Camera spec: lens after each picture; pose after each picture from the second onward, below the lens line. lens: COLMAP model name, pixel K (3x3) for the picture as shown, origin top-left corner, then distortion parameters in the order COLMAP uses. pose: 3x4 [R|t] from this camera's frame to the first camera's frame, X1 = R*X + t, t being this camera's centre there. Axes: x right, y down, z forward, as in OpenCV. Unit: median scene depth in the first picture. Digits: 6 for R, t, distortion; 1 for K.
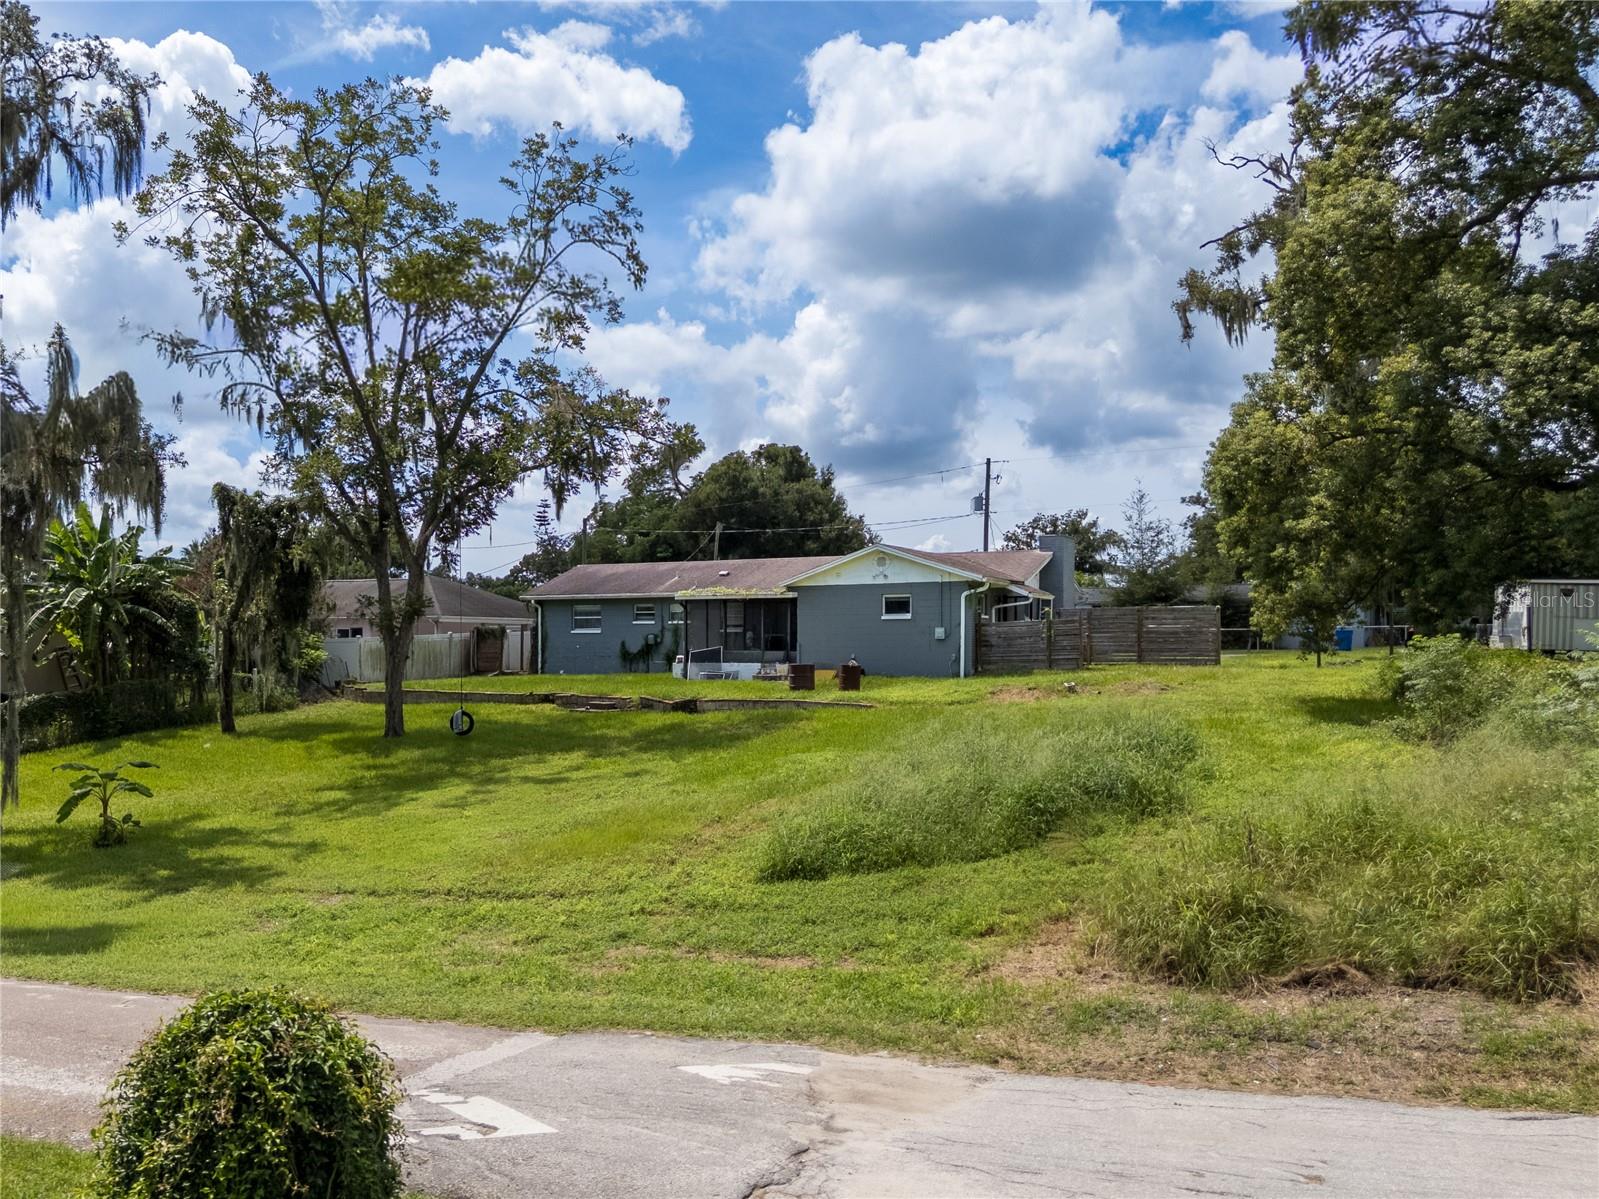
lens RADIAL K [[1104.9, 0, 799.5], [0, 1104.9, 660.0], [0, 0, 1]] dist [0.056750, -0.056991]
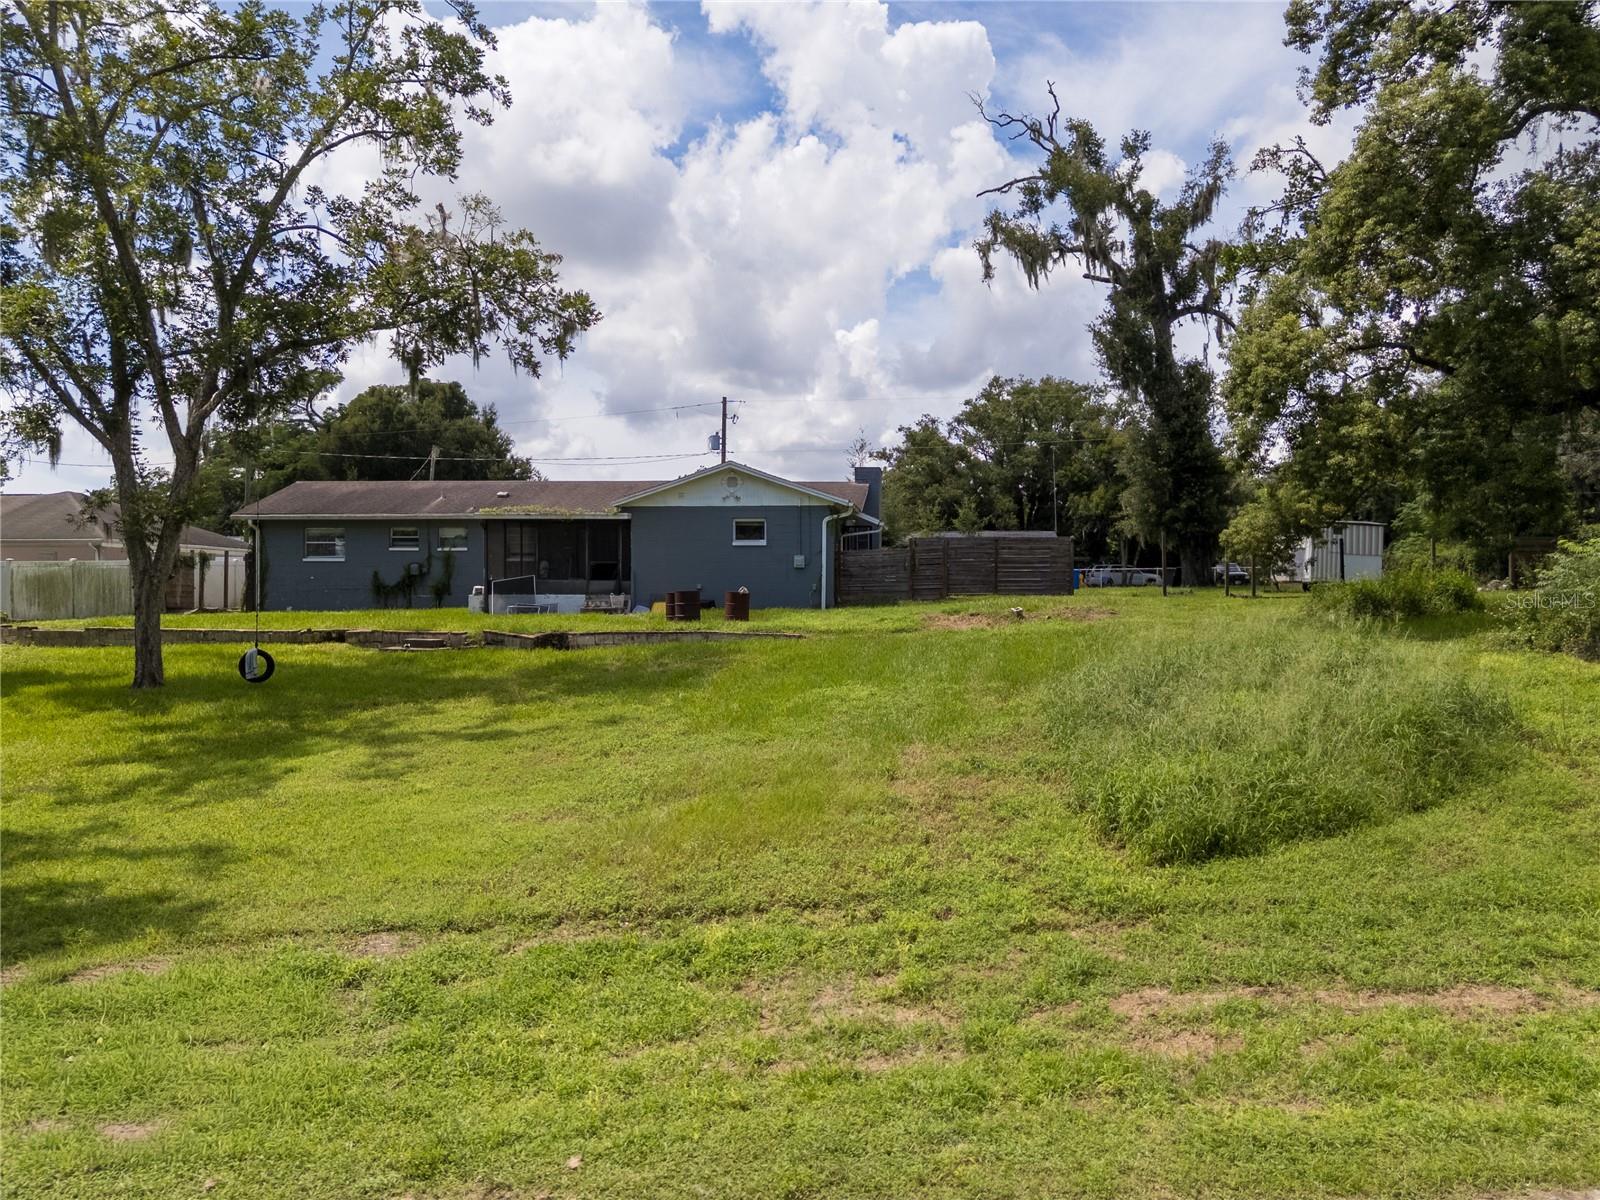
lens RADIAL K [[1062.8, 0, 800.0], [0, 1062.8, 600.0], [0, 0, 1]] dist [0.097447, -0.126771]
pose [[0.942159, 0.001992, 0.335160, -0.166333], [0.001289, 0.999953, -0.009565, 0.016398], [-0.335163, 0.009444, 0.942113, 0.162383]]
